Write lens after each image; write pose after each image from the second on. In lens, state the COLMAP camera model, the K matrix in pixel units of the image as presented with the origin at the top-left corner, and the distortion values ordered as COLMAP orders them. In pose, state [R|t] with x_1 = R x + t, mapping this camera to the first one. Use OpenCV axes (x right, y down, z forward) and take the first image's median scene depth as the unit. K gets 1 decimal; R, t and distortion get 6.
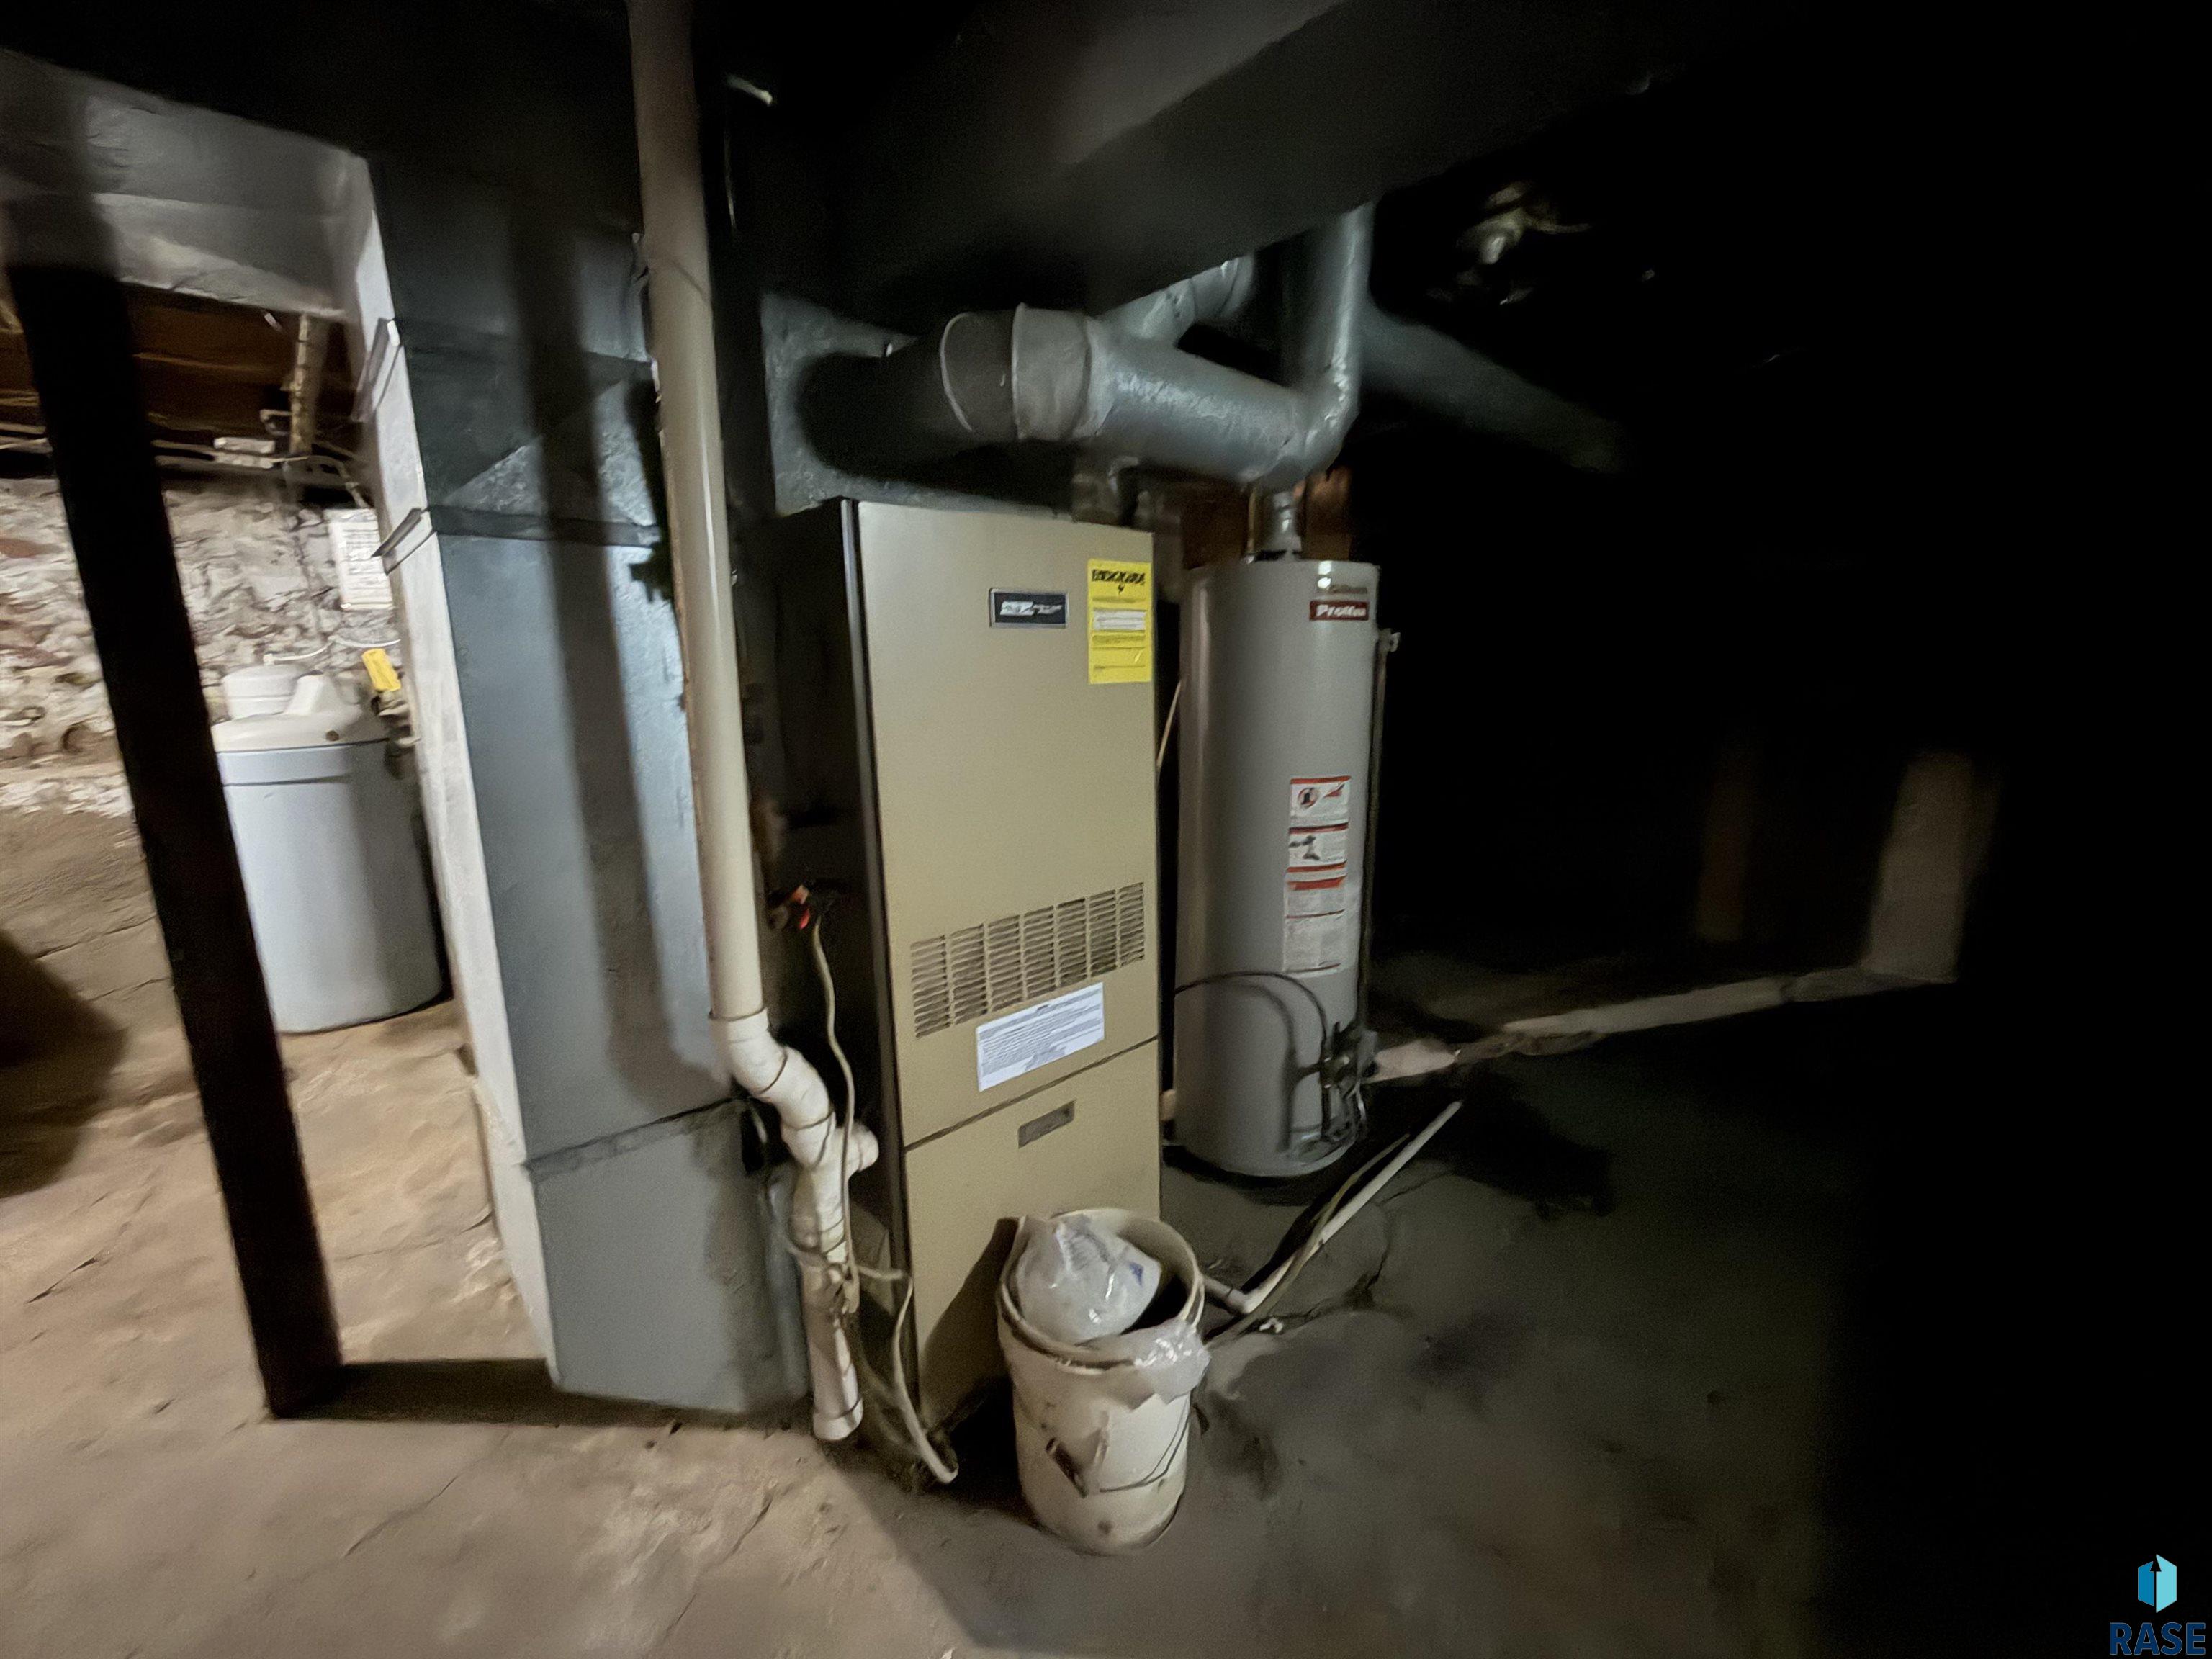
lens RADIAL K [[882.0, 0, 1109.2], [0, 882.0, 828.4], [0, 0, 1]] dist [0.000544, 0.000023]
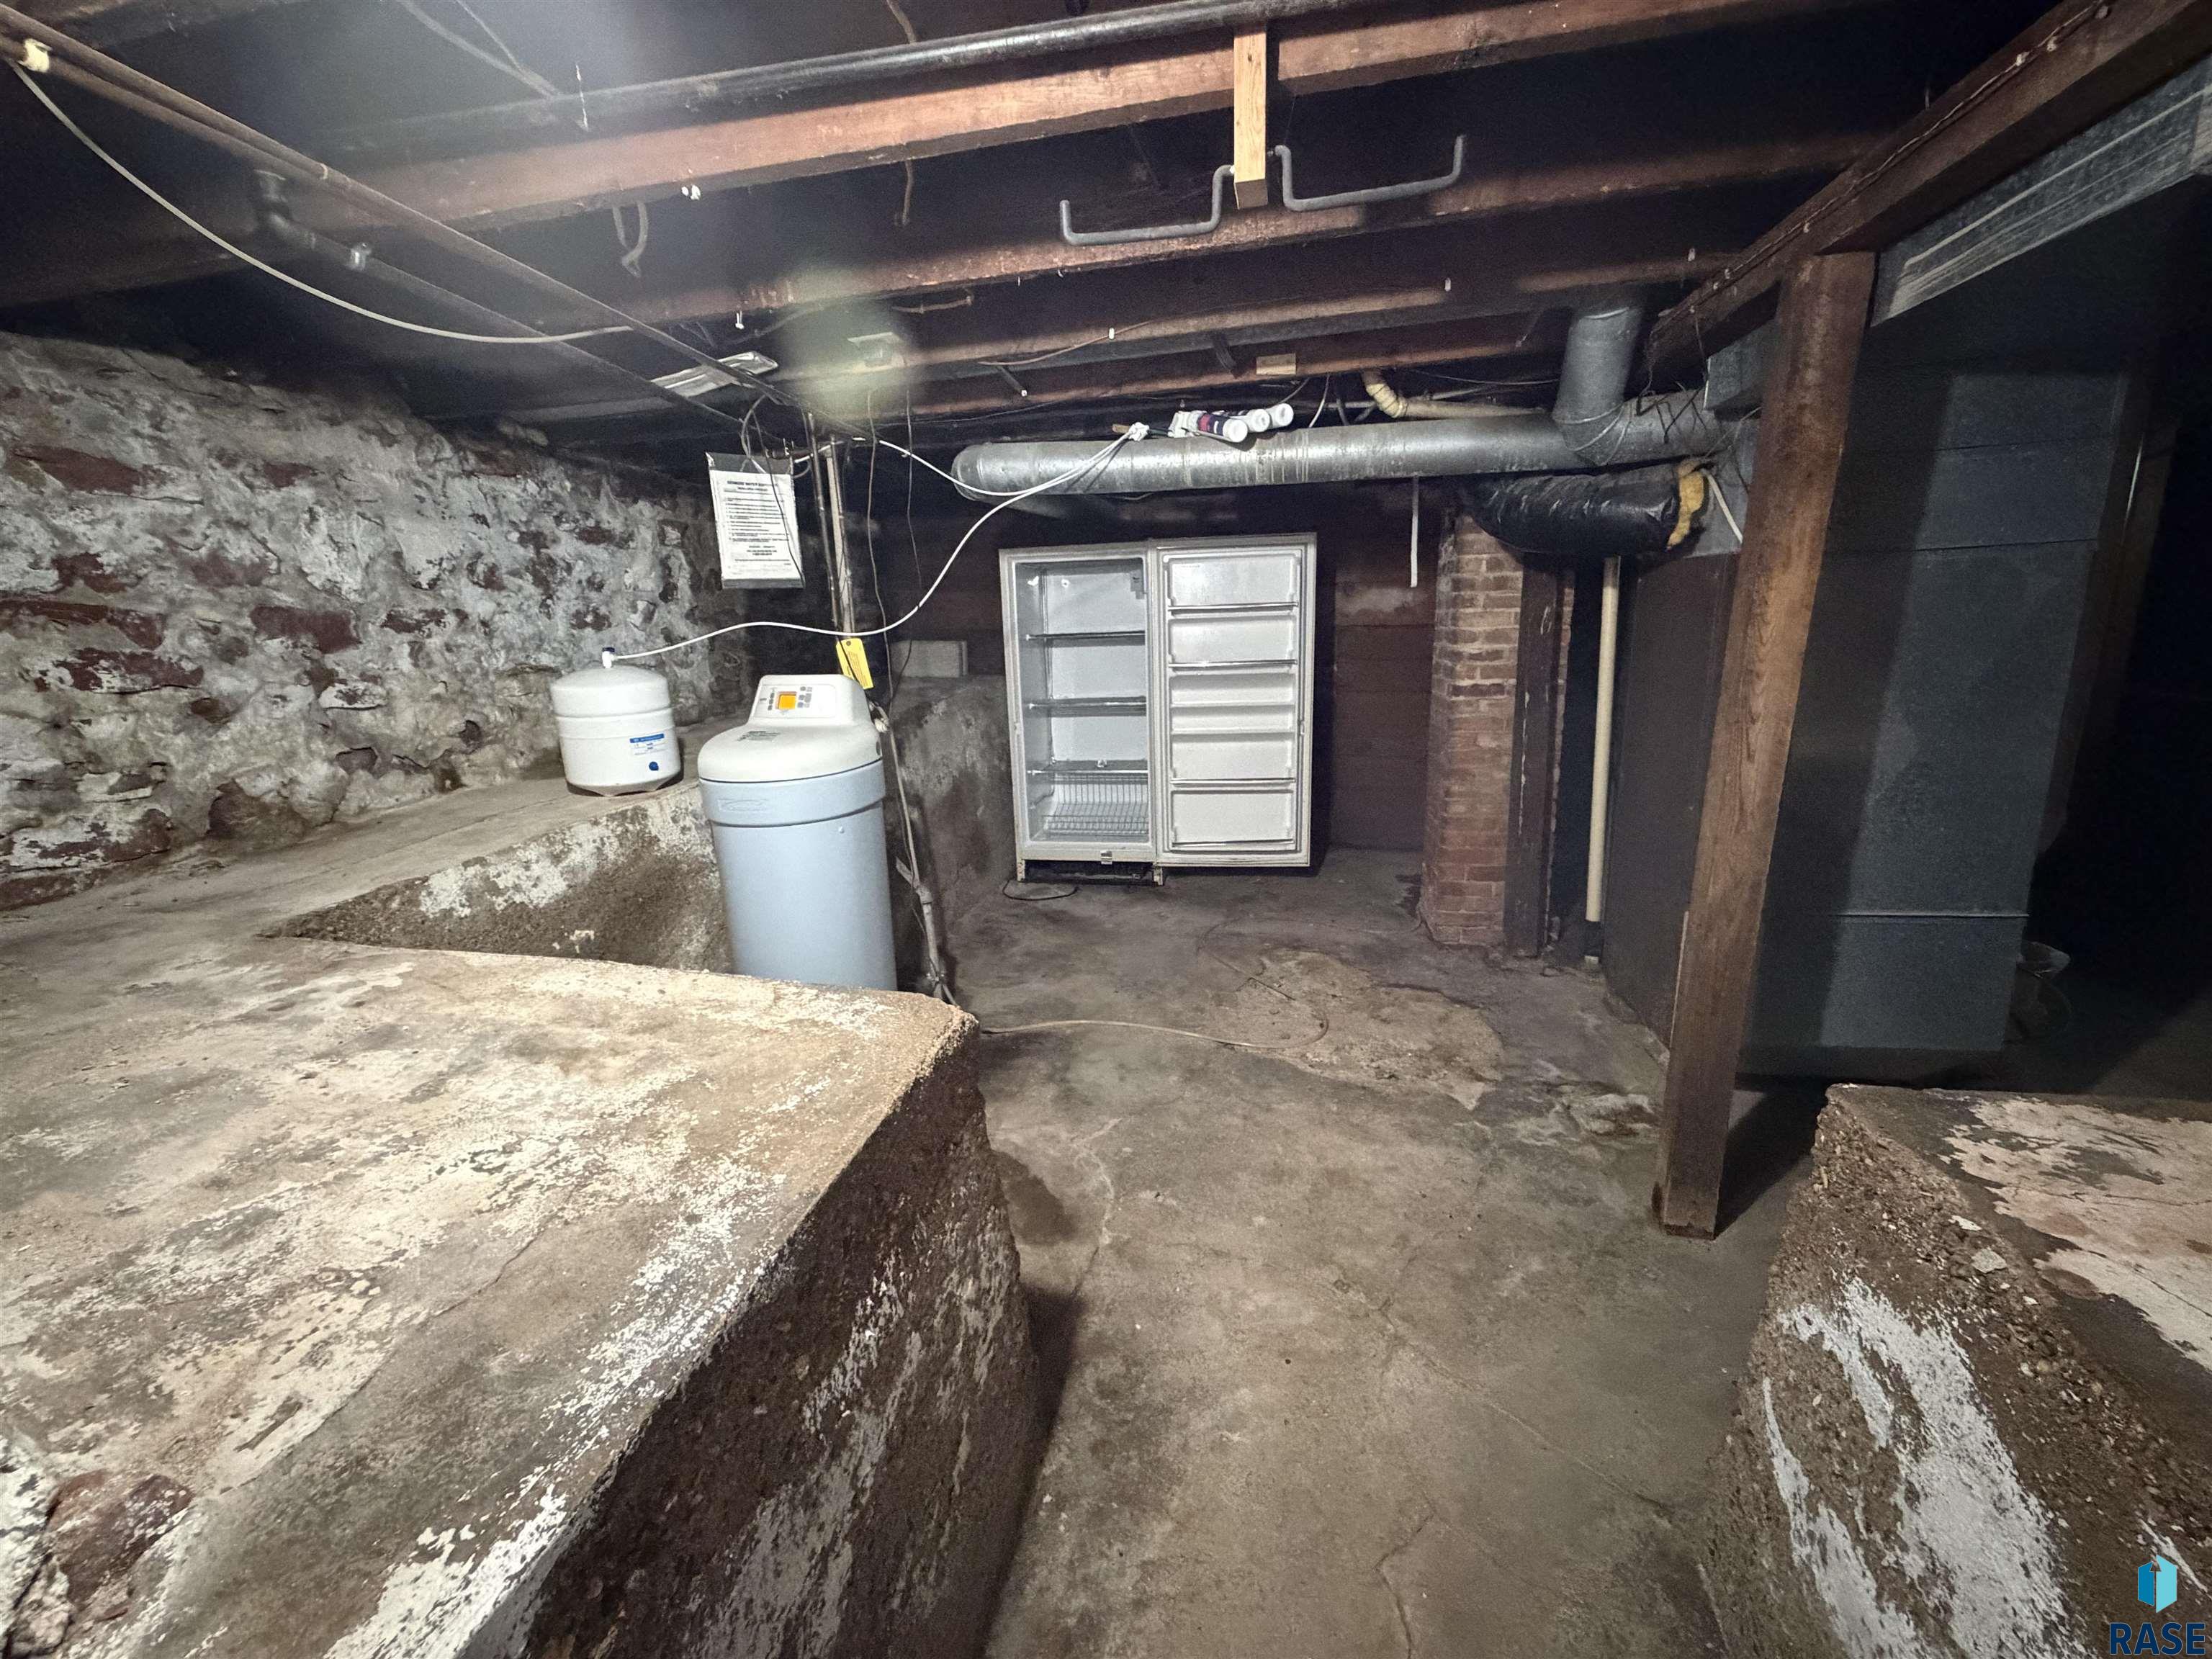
lens RADIAL K [[882.0, 0, 1107.7], [0, 882.0, 833.3], [0, 0, 1]] dist [0.000544, 0.000023]
pose [[0.821353, -0.152267, 0.549722, -1.029404], [0.137453, 0.988148, 0.068334, -0.048893], [-0.553612, 0.019434, 0.832548, 0.206212]]
